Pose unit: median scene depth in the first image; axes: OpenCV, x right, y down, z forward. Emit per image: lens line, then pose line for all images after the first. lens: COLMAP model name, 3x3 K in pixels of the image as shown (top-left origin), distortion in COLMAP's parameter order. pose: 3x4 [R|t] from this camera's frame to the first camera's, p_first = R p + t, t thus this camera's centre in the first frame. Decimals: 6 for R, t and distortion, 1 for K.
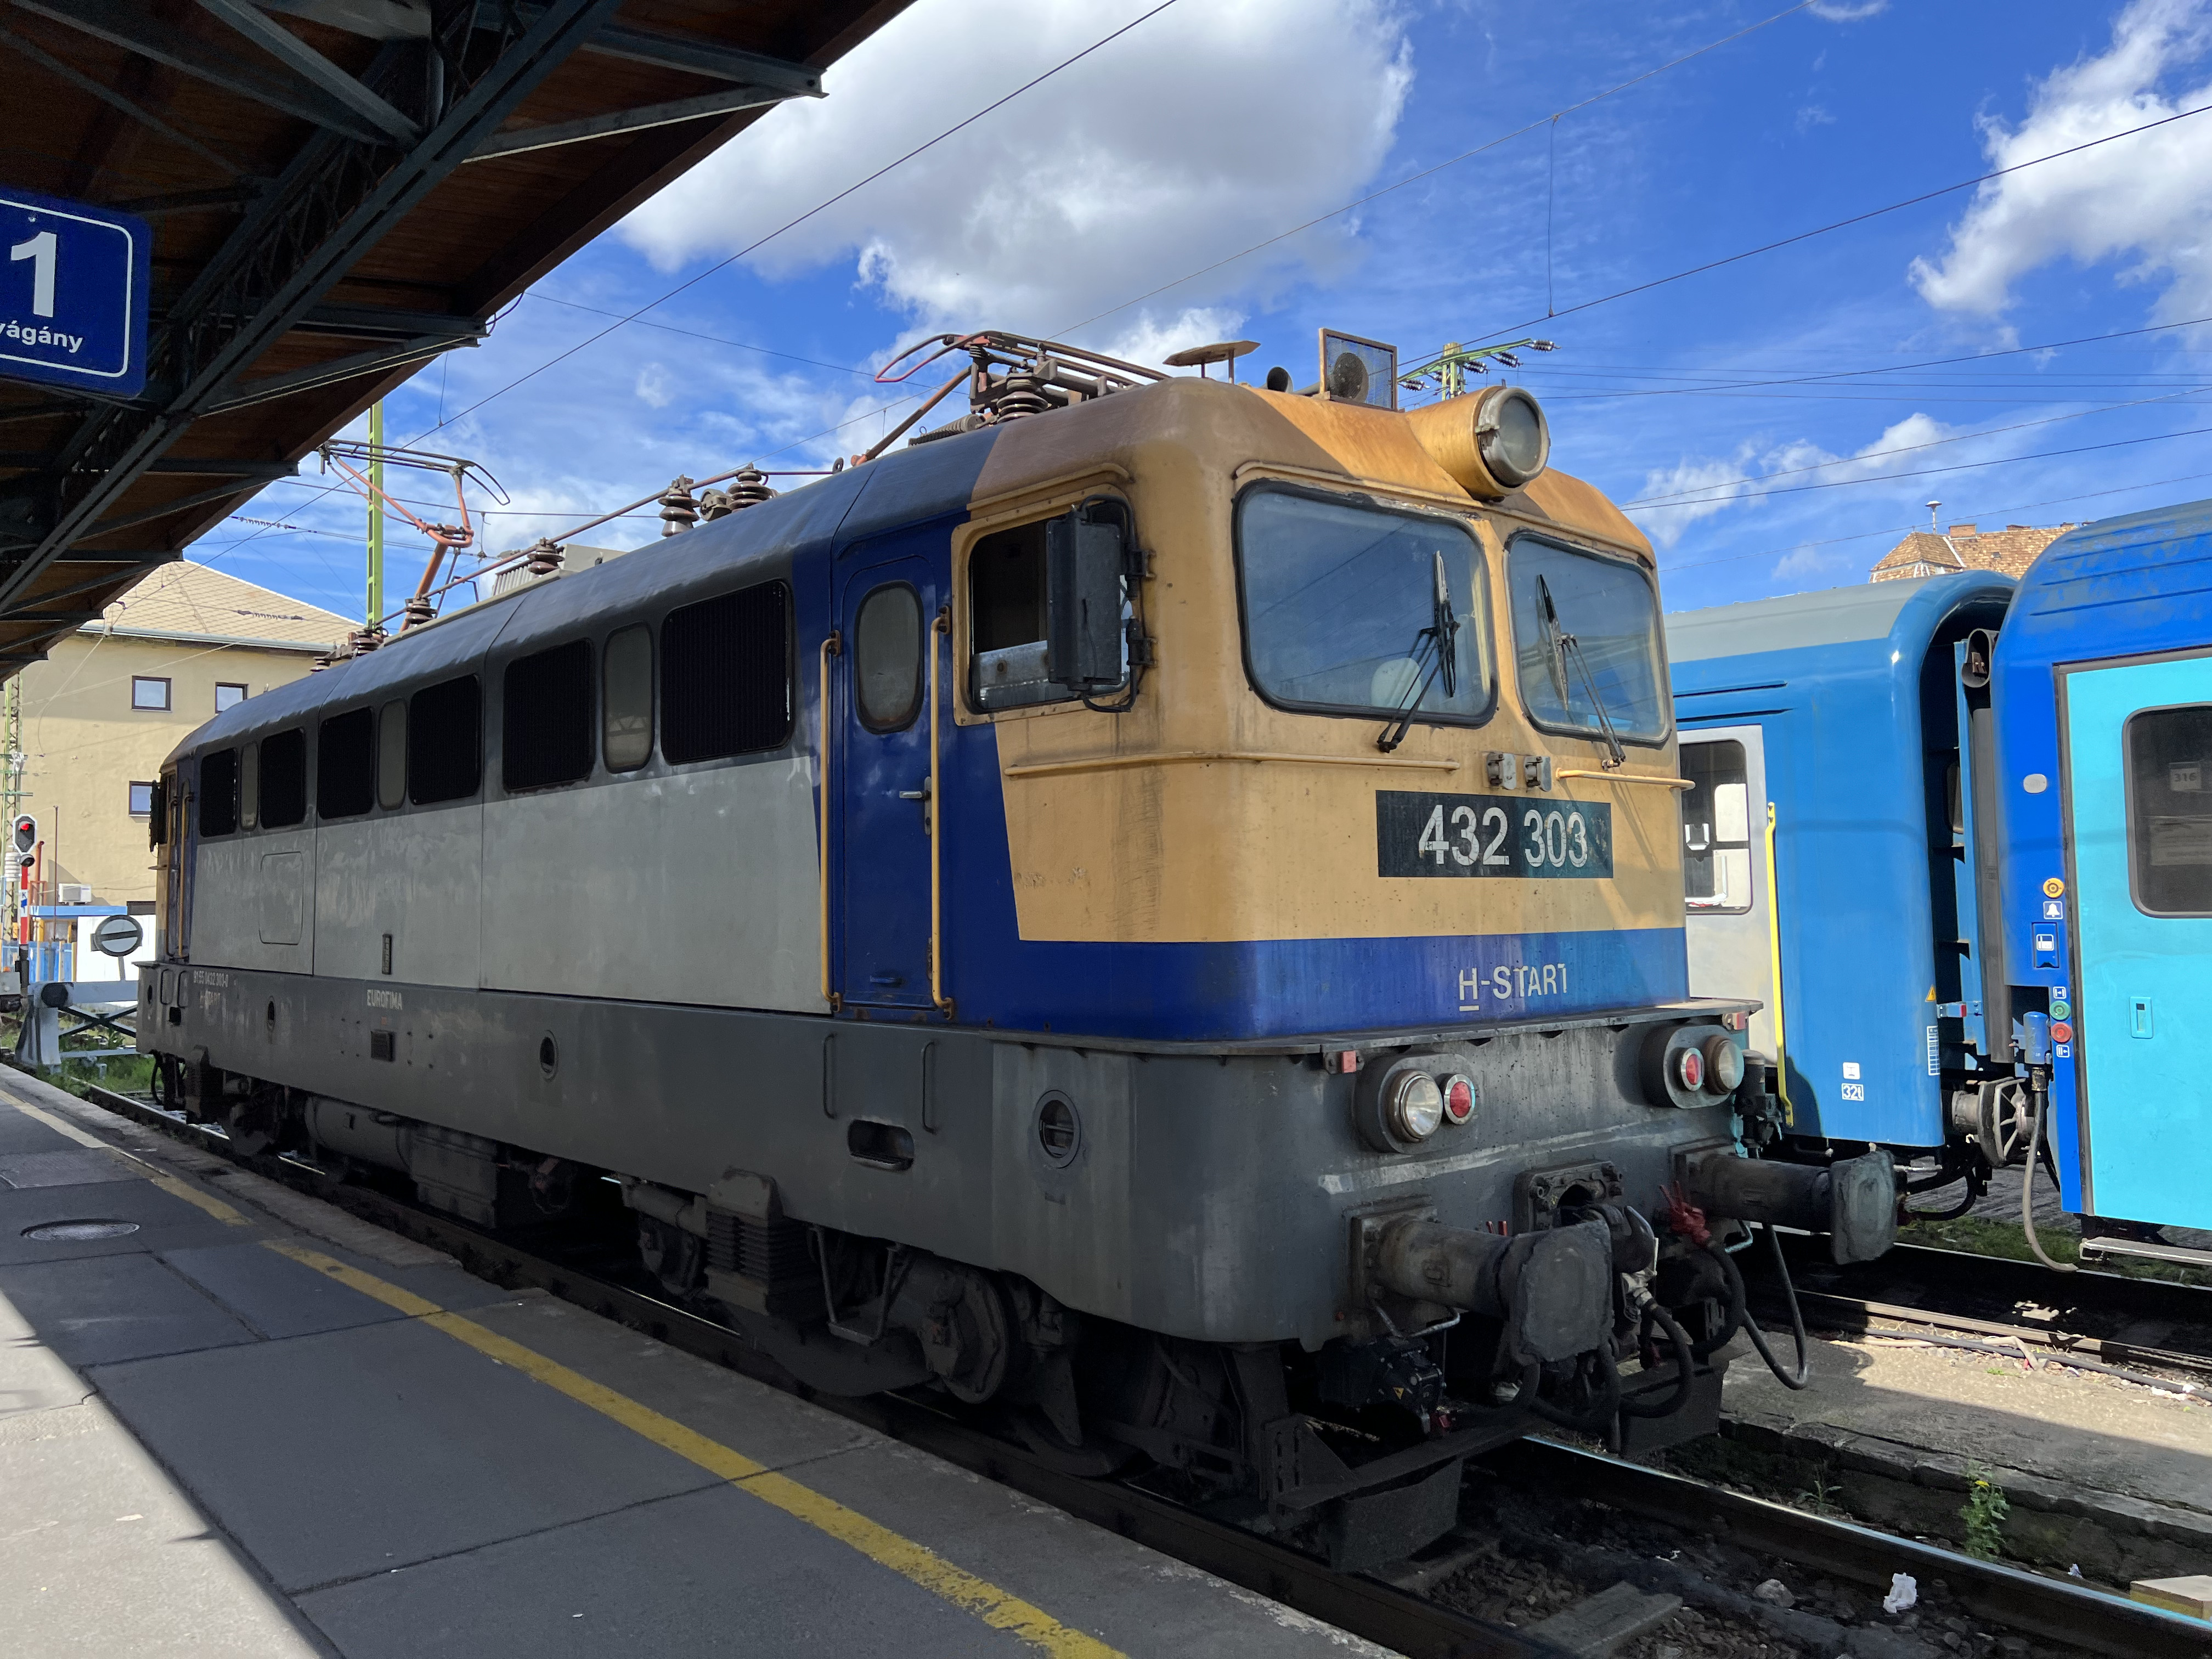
lens RADIAL K [[1681.9, 0, 1139.6], [0, 1681.9, 784.1], [0, 0, 1]] dist [0.060861, -0.061889]
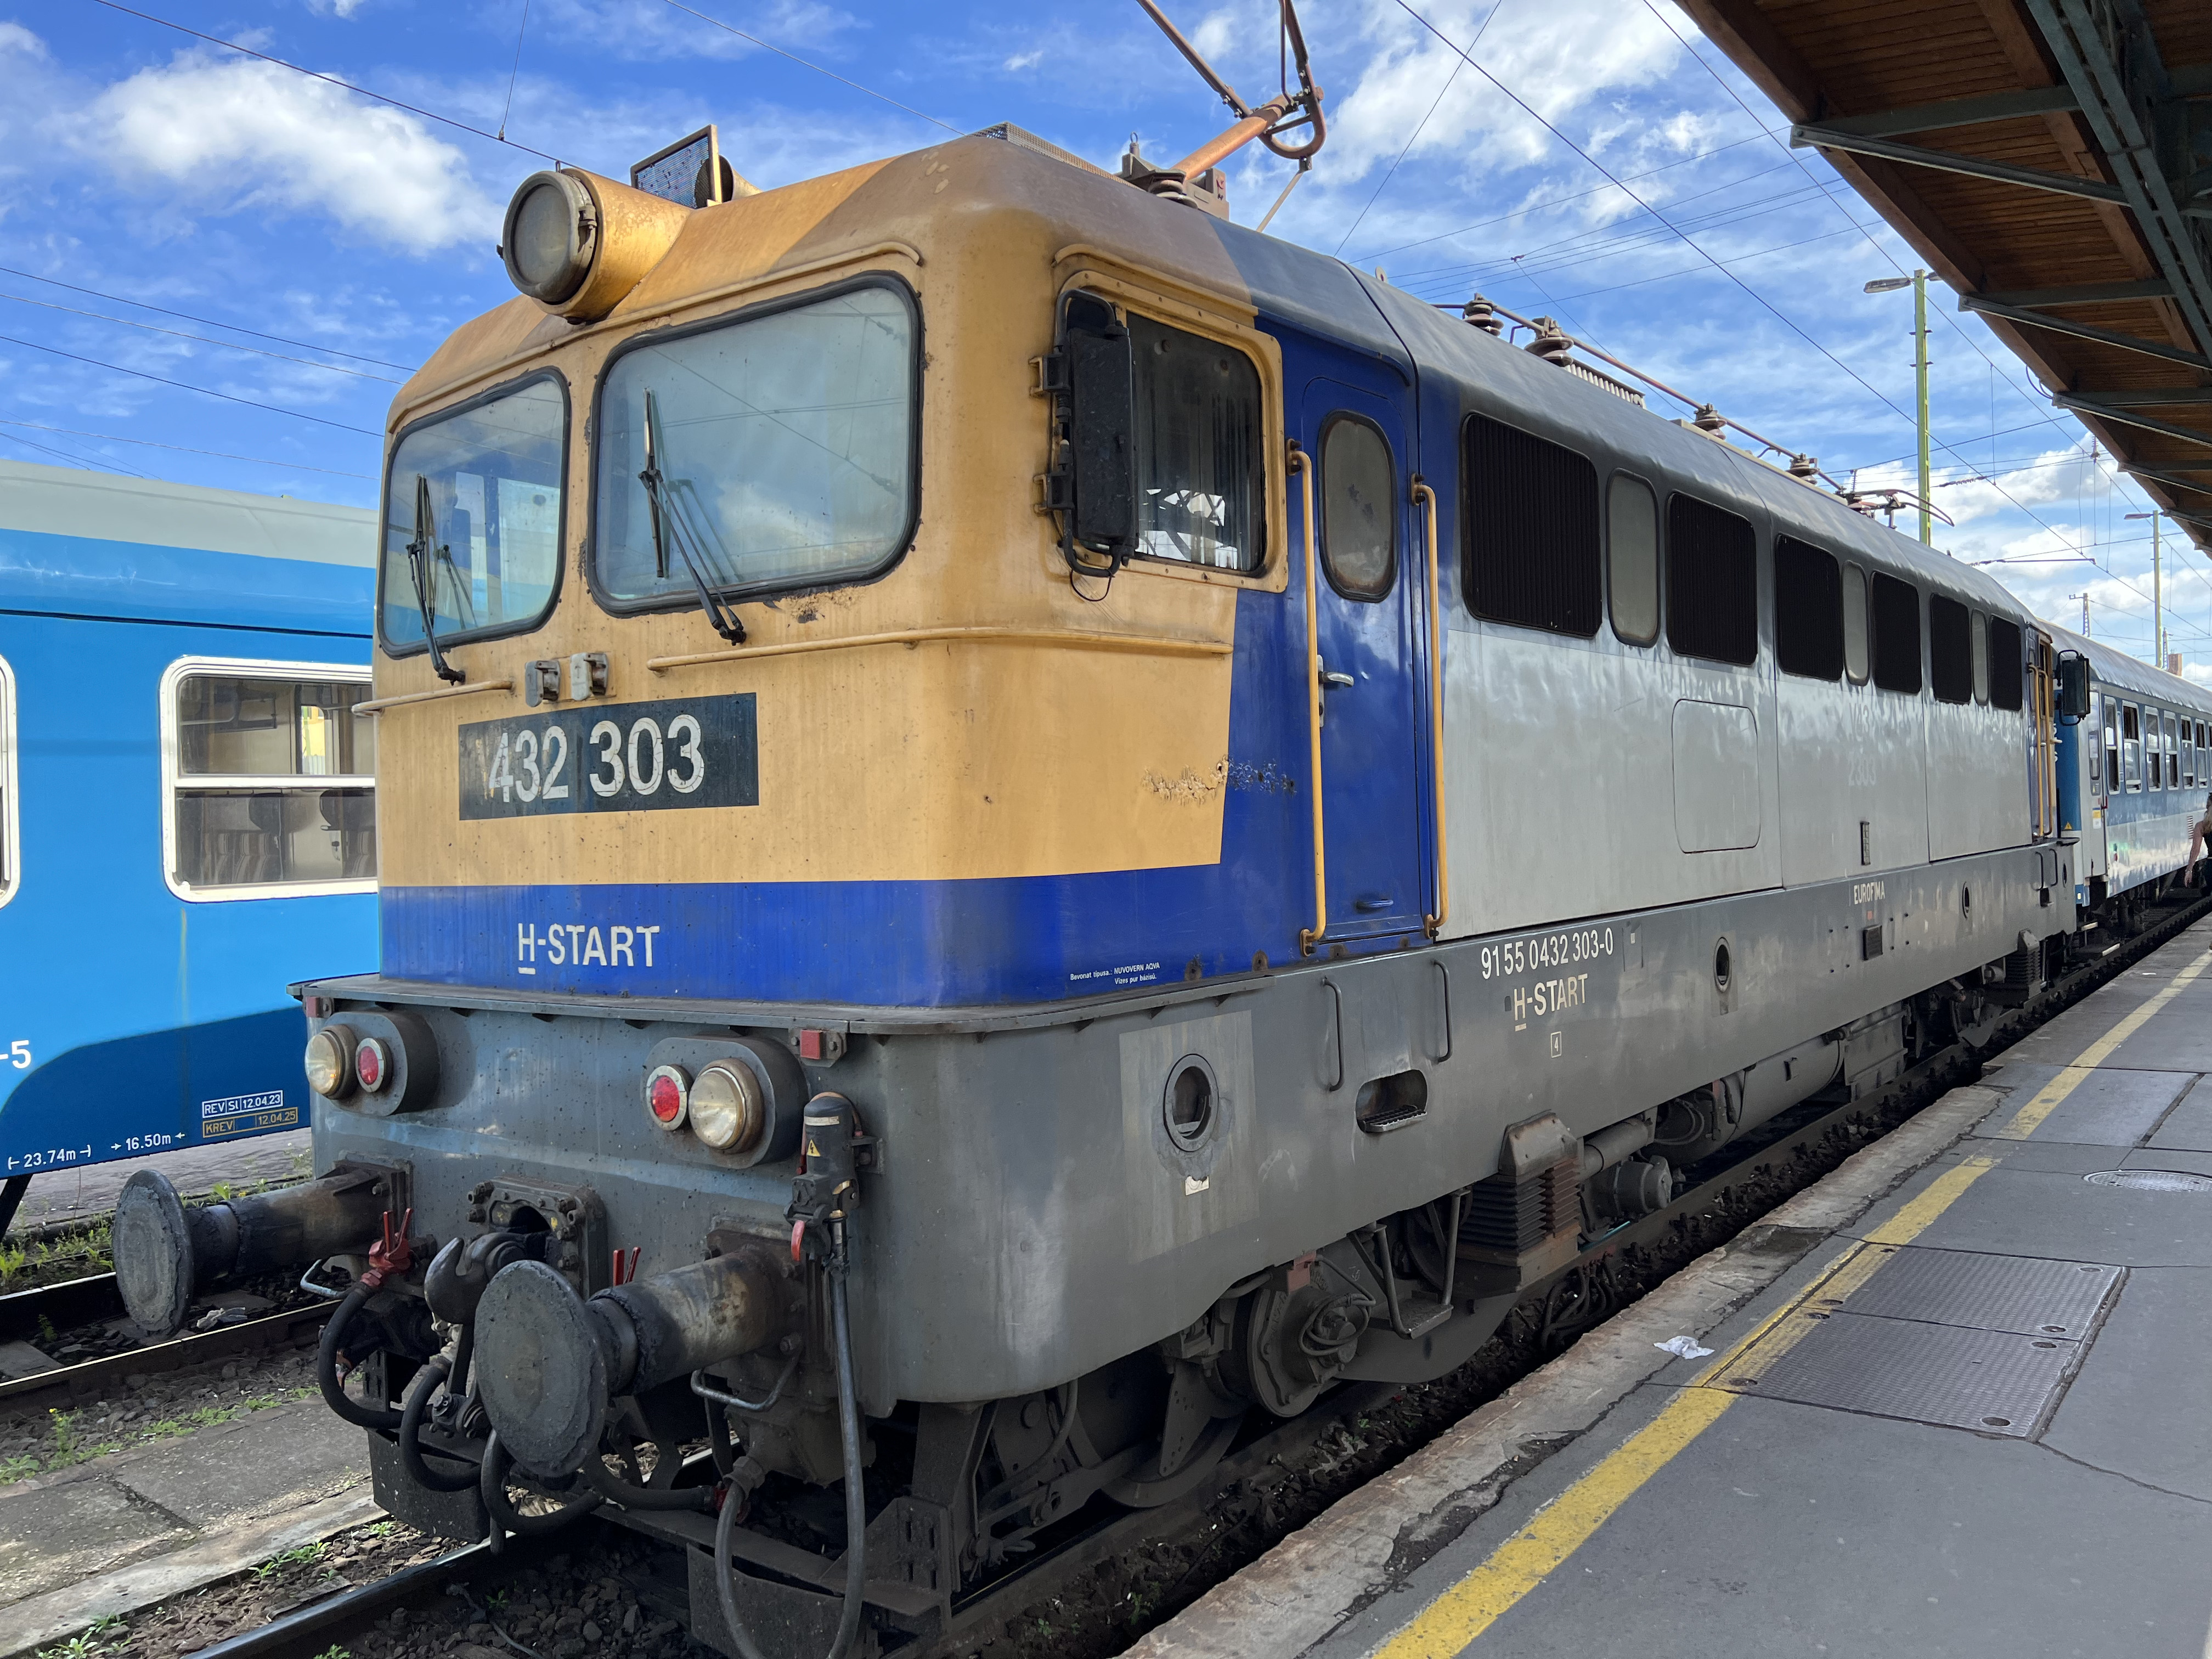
lens RADIAL K [[1681.9, 0, 1108.7], [0, 1681.9, 821.4], [0, 0, 1]] dist [0.060861, -0.061889]
pose [[0.205211, -0.001103, -0.978717, 0.998154], [0.103224, 0.994446, 0.020523, 0.065725], [0.973259, -0.105239, 0.204185, 1.034506]]
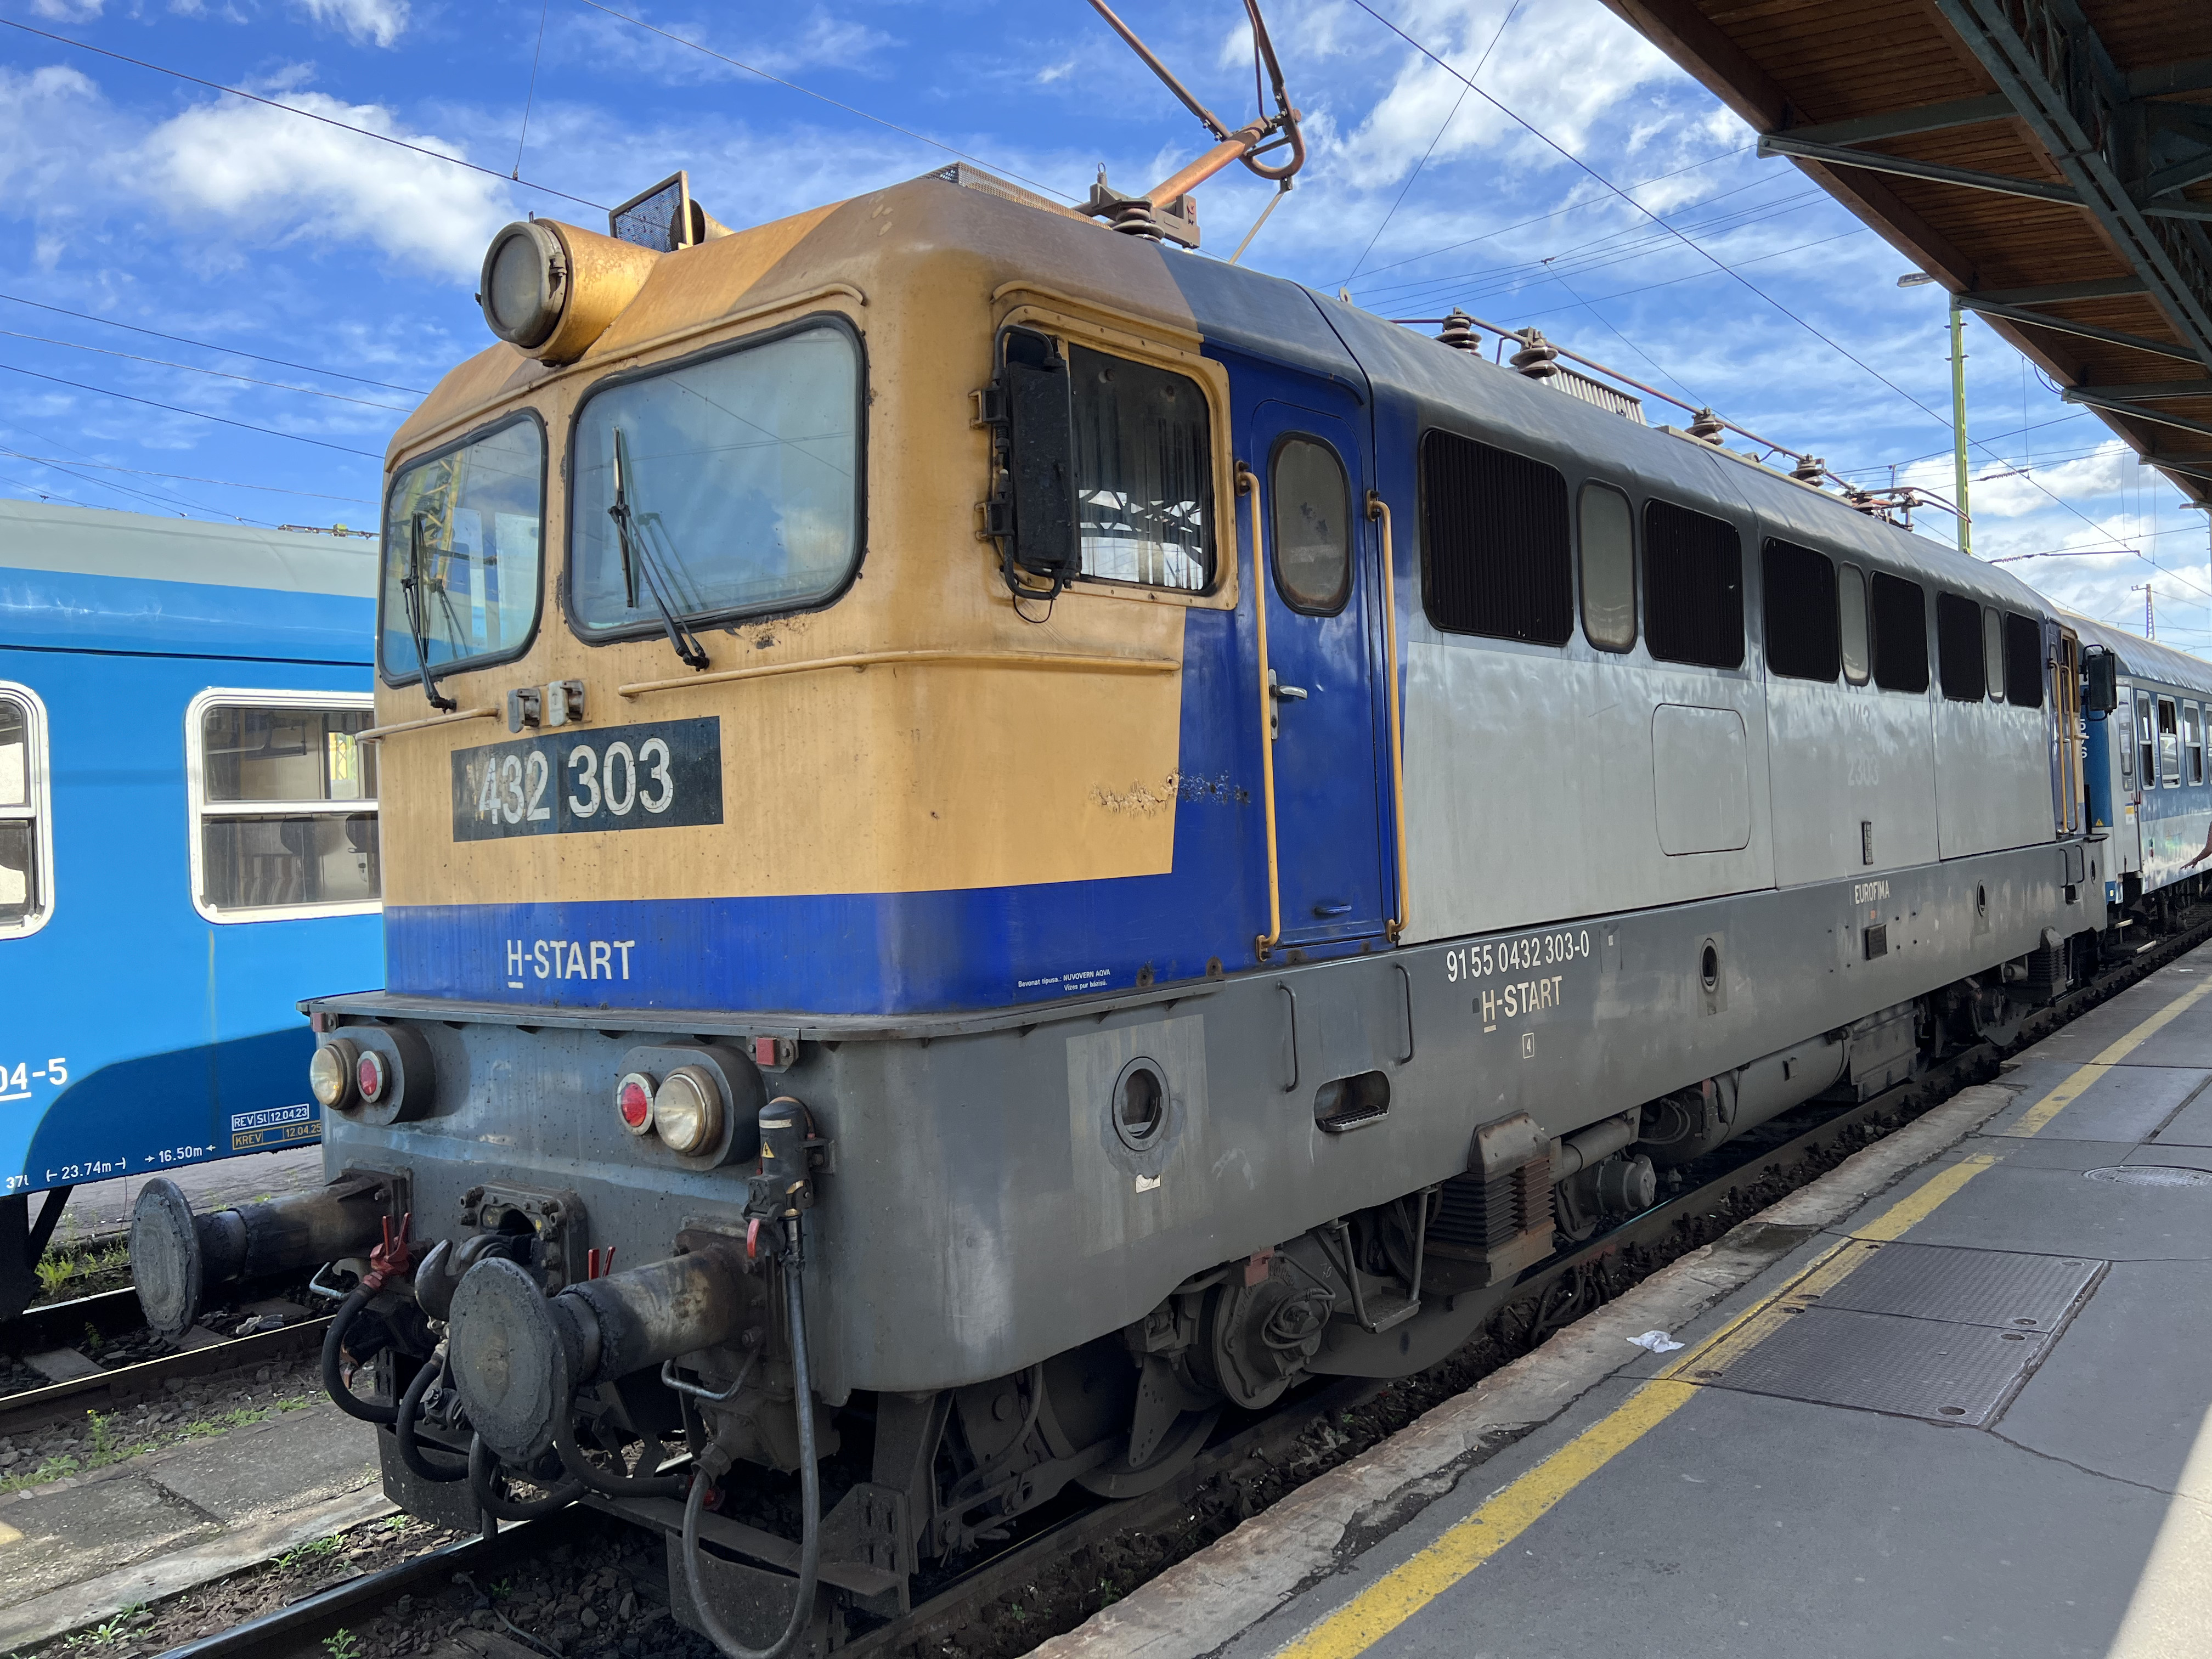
lens RADIAL K [[1681.9, 0, 1103.9], [0, 1681.9, 831.0], [0, 0, 1]] dist [0.060861, -0.061889]
pose [[0.173464, -0.004245, -0.984831, 1.032604], [0.118827, 0.992775, 0.016650, 0.068898], [0.977645, -0.119913, 0.172716, 1.070841]]
